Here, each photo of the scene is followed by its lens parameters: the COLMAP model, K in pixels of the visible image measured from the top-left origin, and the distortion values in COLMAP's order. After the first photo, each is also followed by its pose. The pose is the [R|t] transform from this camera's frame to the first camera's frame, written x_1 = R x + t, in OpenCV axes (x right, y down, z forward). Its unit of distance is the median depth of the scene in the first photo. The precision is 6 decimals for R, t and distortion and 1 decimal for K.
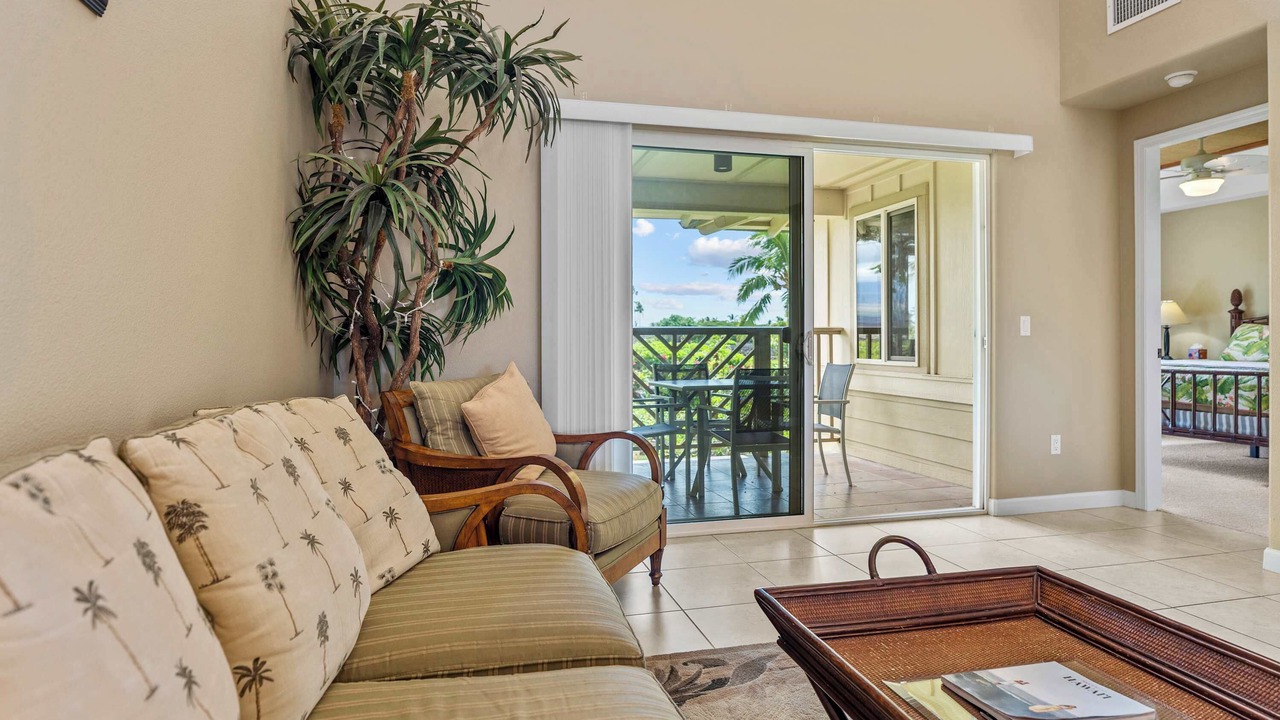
lens RADIAL K [[708.7, 0, 627.2], [0, 708.7, 331.8], [0, 0, 1]] dist [-0.007244, 0.000216]
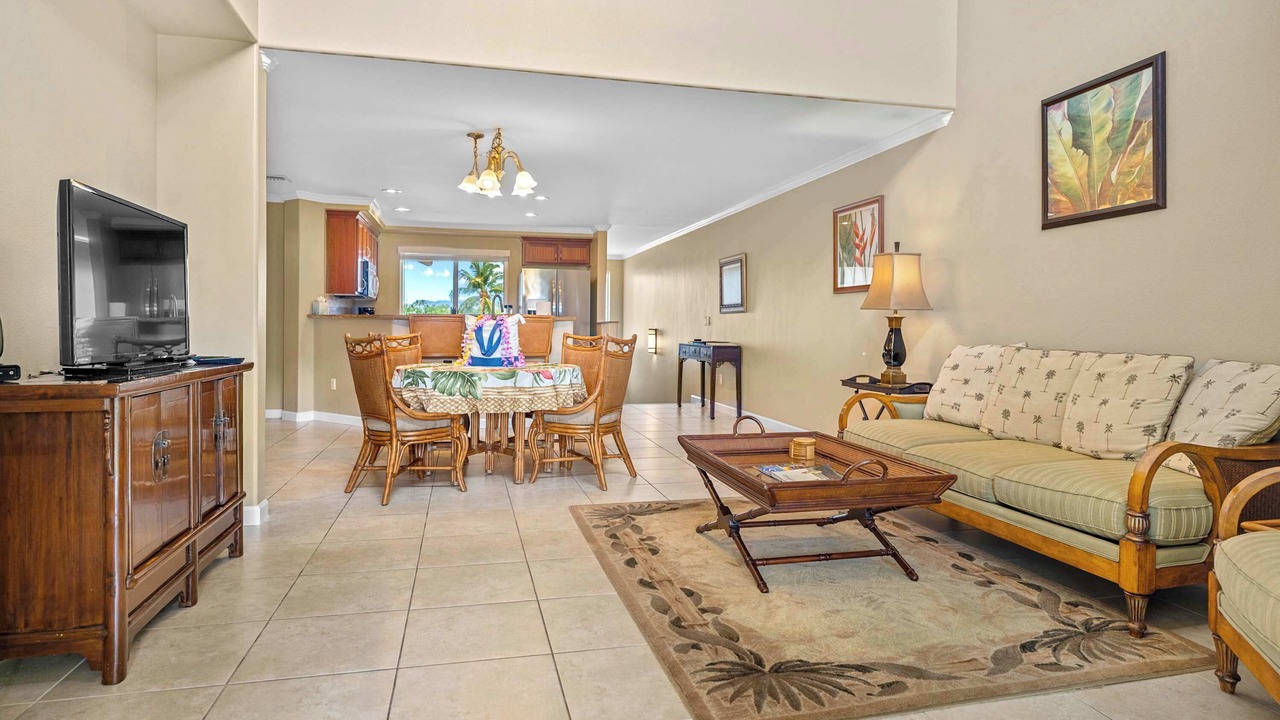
lens RADIAL K [[708.7, 0, 627.2], [0, 708.7, 331.8], [0, 0, 1]] dist [-0.007244, 0.000216]
pose [[-0.999869, -0.001629, 0.016129, 0.494479], [-0.001703, 0.999988, -0.004575, 0.021563], [-0.016121, -0.004602, -0.999859, 1.438204]]
